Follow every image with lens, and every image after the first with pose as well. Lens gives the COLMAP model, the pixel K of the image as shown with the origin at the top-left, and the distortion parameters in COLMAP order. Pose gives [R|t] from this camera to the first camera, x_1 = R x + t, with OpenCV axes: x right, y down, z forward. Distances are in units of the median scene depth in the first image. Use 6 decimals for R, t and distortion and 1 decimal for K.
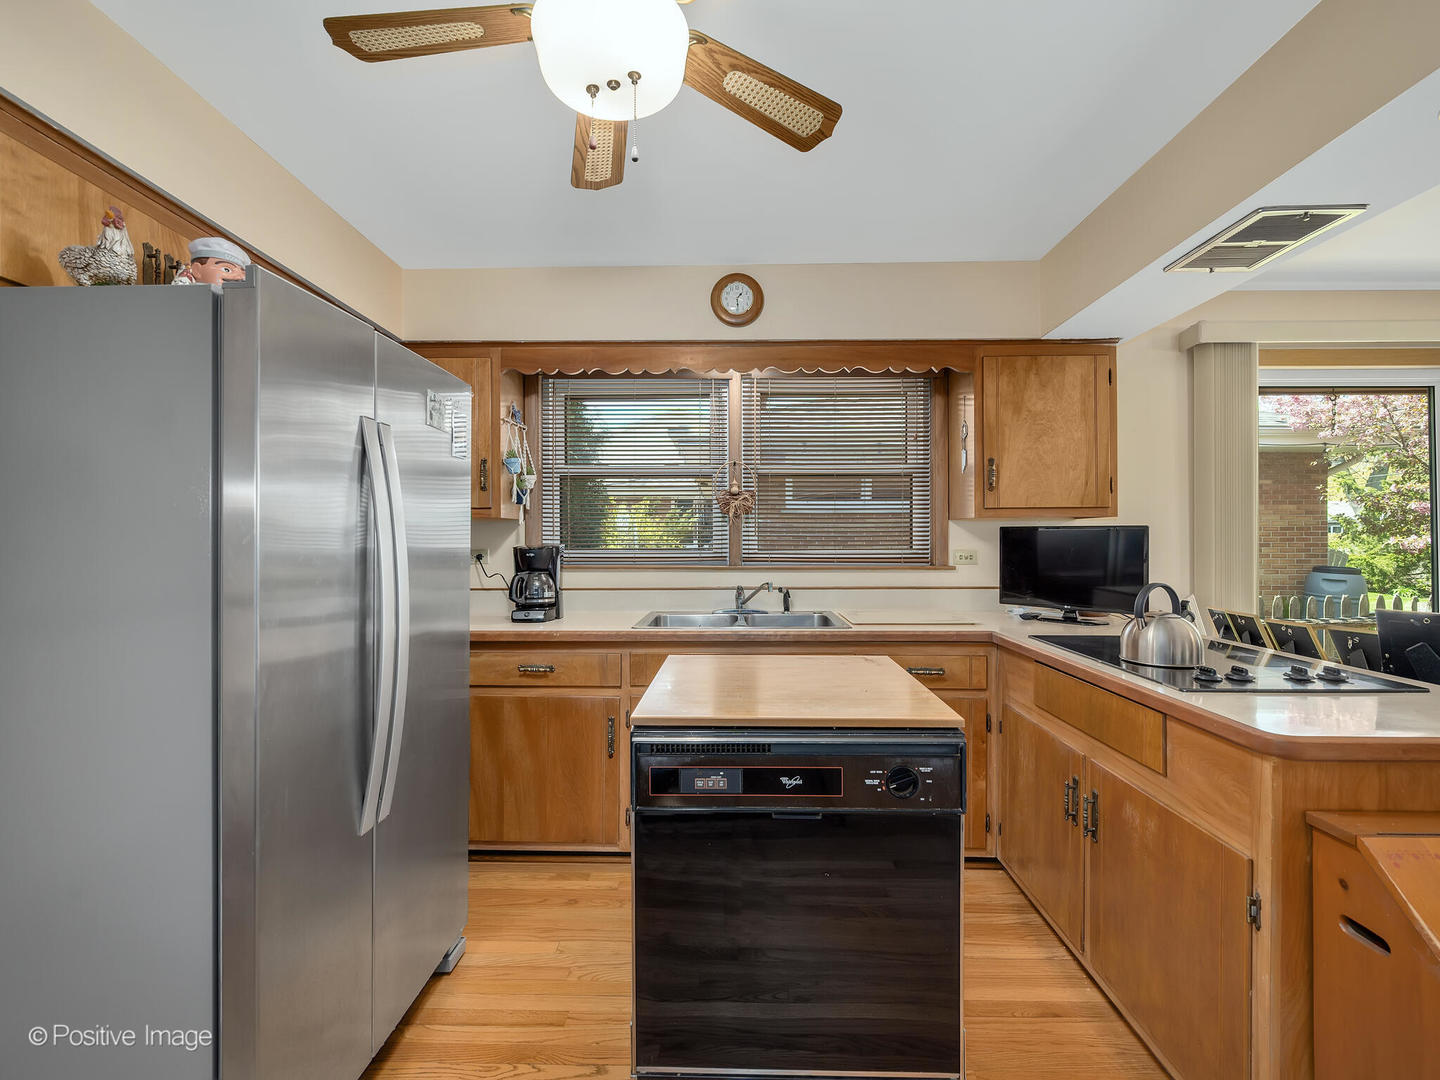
lens RADIAL K [[634.7, 0, 718.3], [0, 634.7, 539.6], [0, 0, 1]] dist [-0.003913, -0.000618]
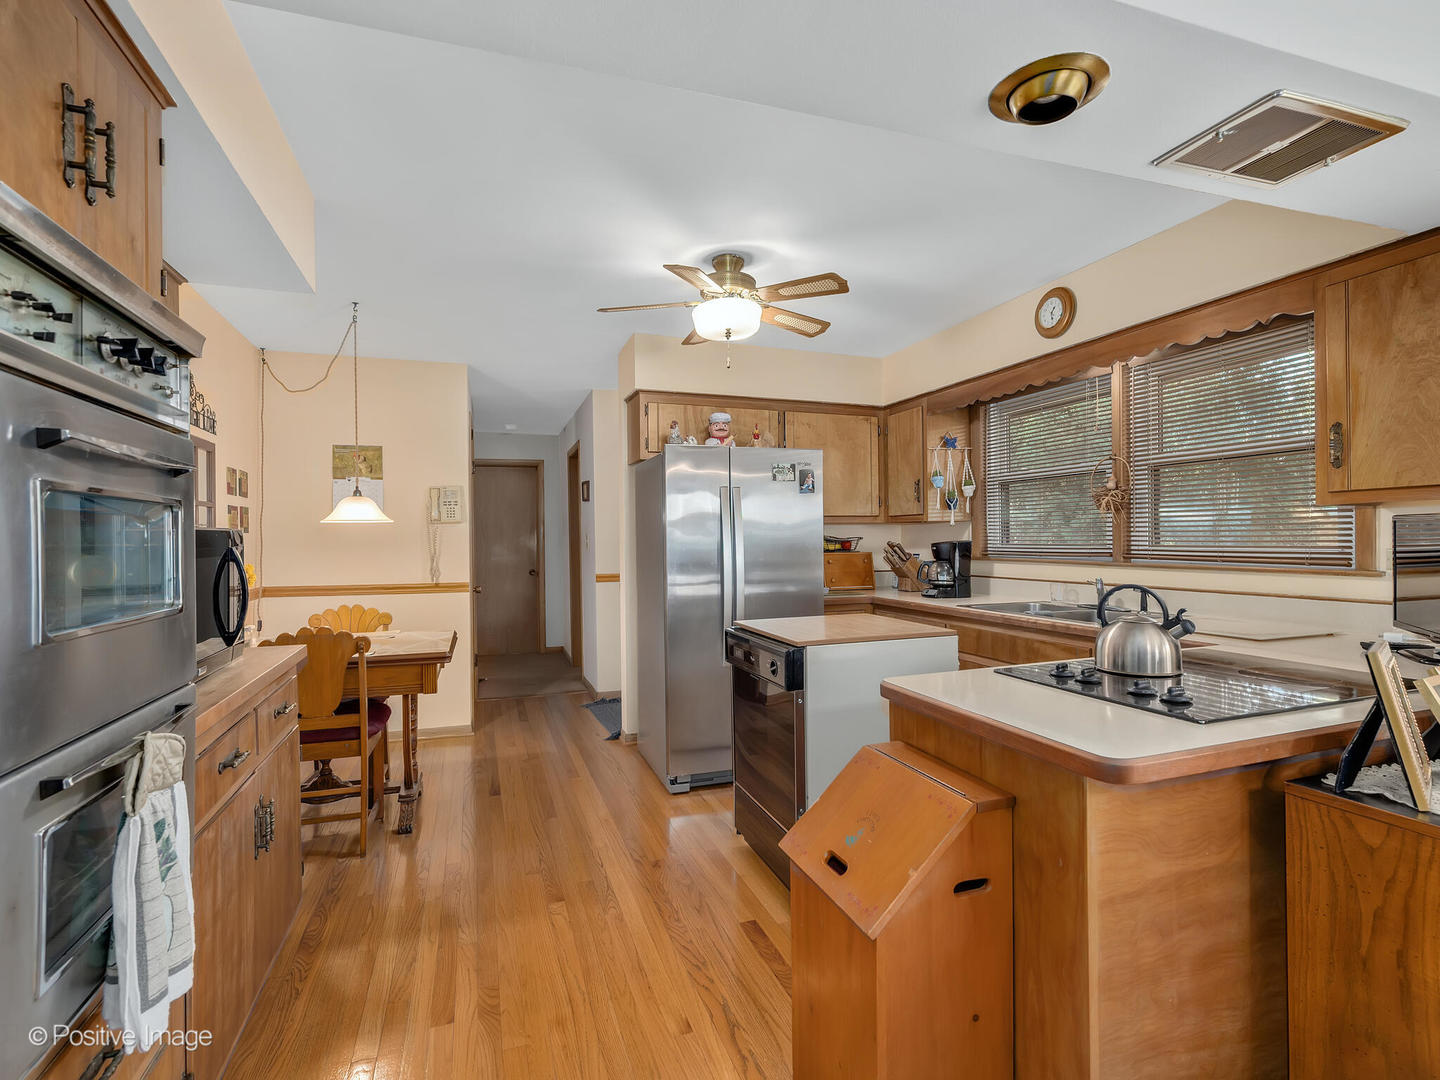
lens RADIAL K [[697.4, 0, 717.2], [0, 697.4, 541.8], [0, 0, 1]] dist [-0.001356, -0.000695]
pose [[0.347796, 0.002879, -0.937566, 0.935402], [0.011559, 0.999906, 0.007358, -0.005549], [0.937499, -0.013396, 0.347730, 0.048744]]
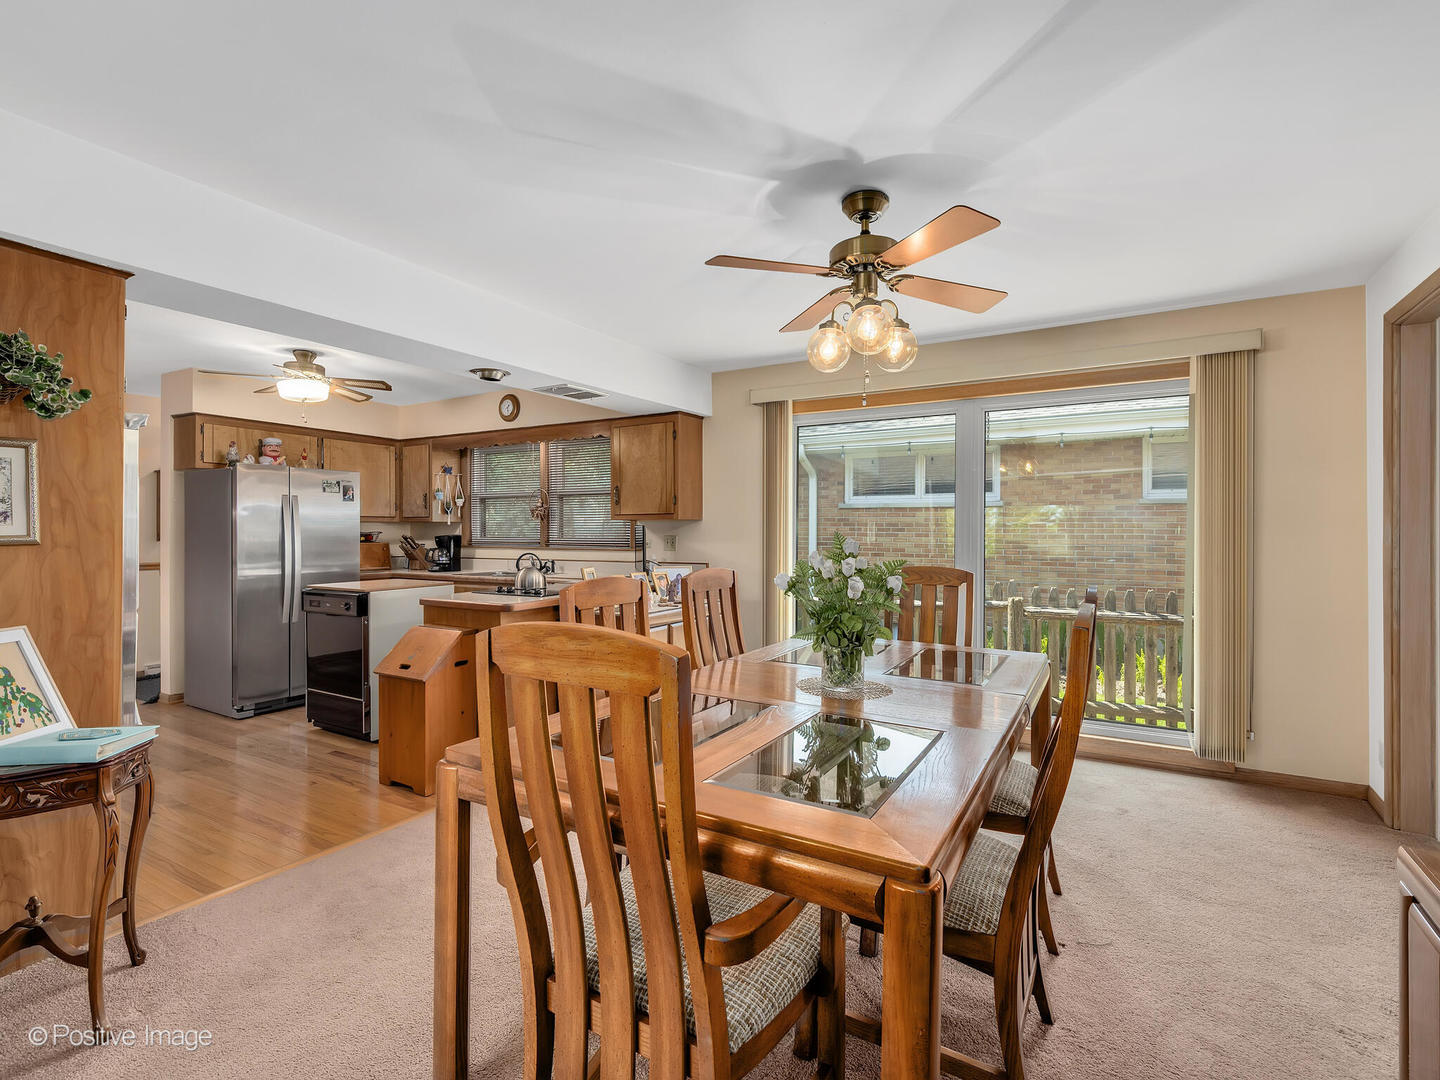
lens RADIAL K [[697.4, 0, 728.8], [0, 697.4, 534.9], [0, 0, 1]] dist [-0.001356, -0.000695]
pose [[0.877869, 0.004130, -0.478883, 1.619701], [-0.000875, 0.999975, 0.007020, -0.007960], [0.478900, -0.005743, 0.877850, -0.534744]]
